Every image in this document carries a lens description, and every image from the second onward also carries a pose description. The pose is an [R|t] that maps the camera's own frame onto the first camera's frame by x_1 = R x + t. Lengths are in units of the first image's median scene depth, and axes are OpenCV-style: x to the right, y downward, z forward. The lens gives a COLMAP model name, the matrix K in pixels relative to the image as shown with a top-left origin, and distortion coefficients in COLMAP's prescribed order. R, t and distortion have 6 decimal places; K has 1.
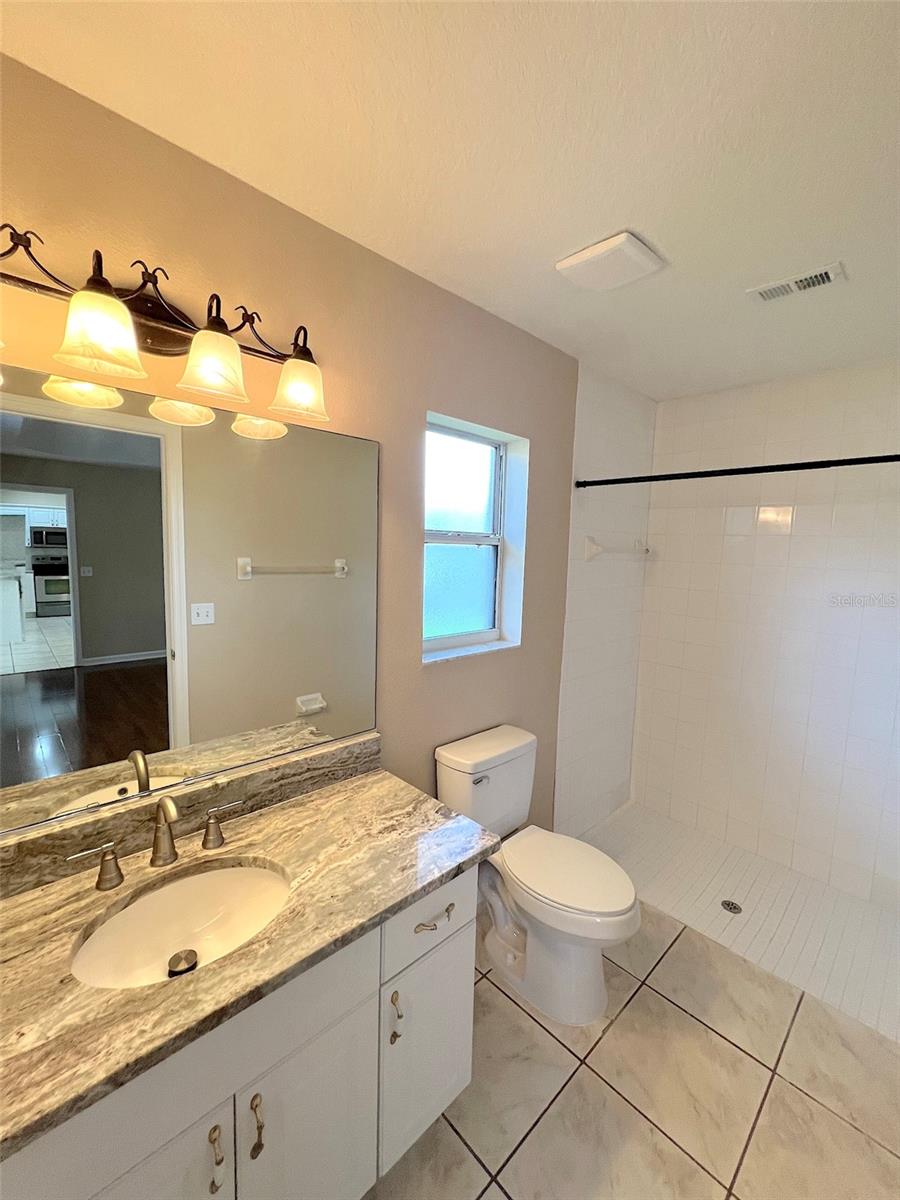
lens RADIAL K [[479.7, 0, 450.6], [0, 479.7, 604.3], [0, 0, 1]] dist [-0.002982, -0.000162]
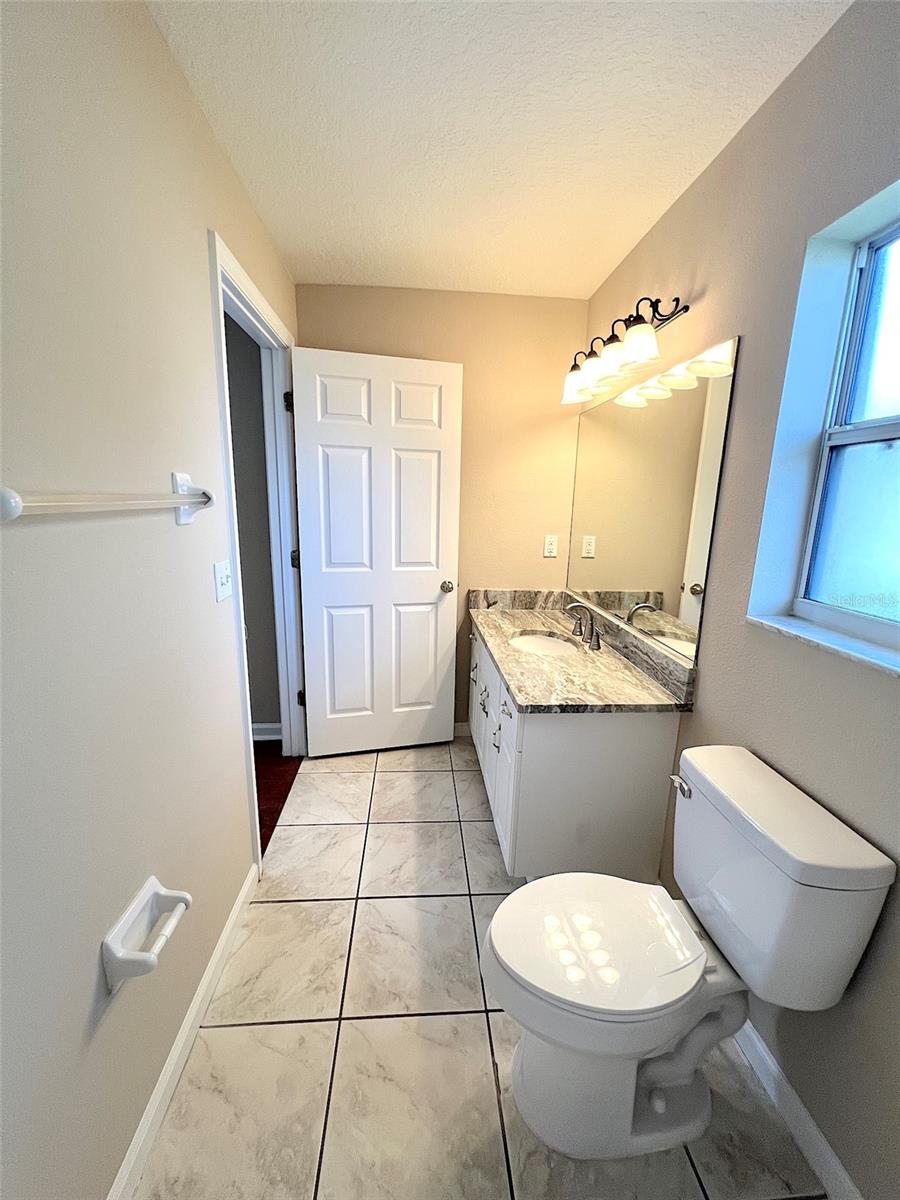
lens RADIAL K [[479.7, 0, 453.6], [0, 479.7, 597.3], [0, 0, 1]] dist [-0.002982, -0.000162]
pose [[-0.625525, 0.114285, -0.771789, 1.008729], [-0.129350, 0.960333, 0.247040, -0.037983], [0.769407, 0.254360, -0.585929, 1.383483]]
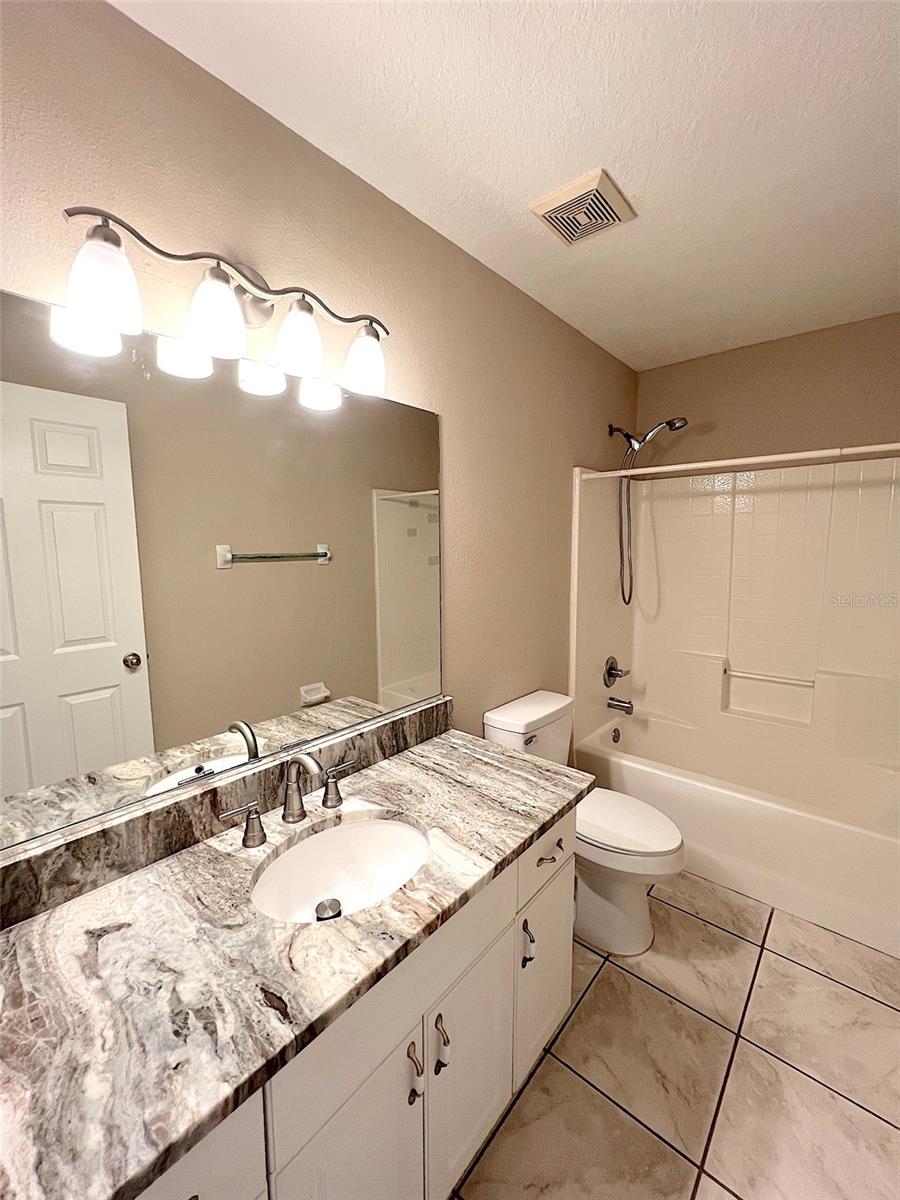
lens RADIAL K [[479.7, 0, 460.7], [0, 479.7, 594.0], [0, 0, 1]] dist [-0.002982, -0.000162]
pose [[0.994894, -0.040324, 0.092519, -0.274499], [0.039426, 0.999156, 0.011521, 0.046283], [-0.092906, -0.007815, 0.995644, -0.048248]]
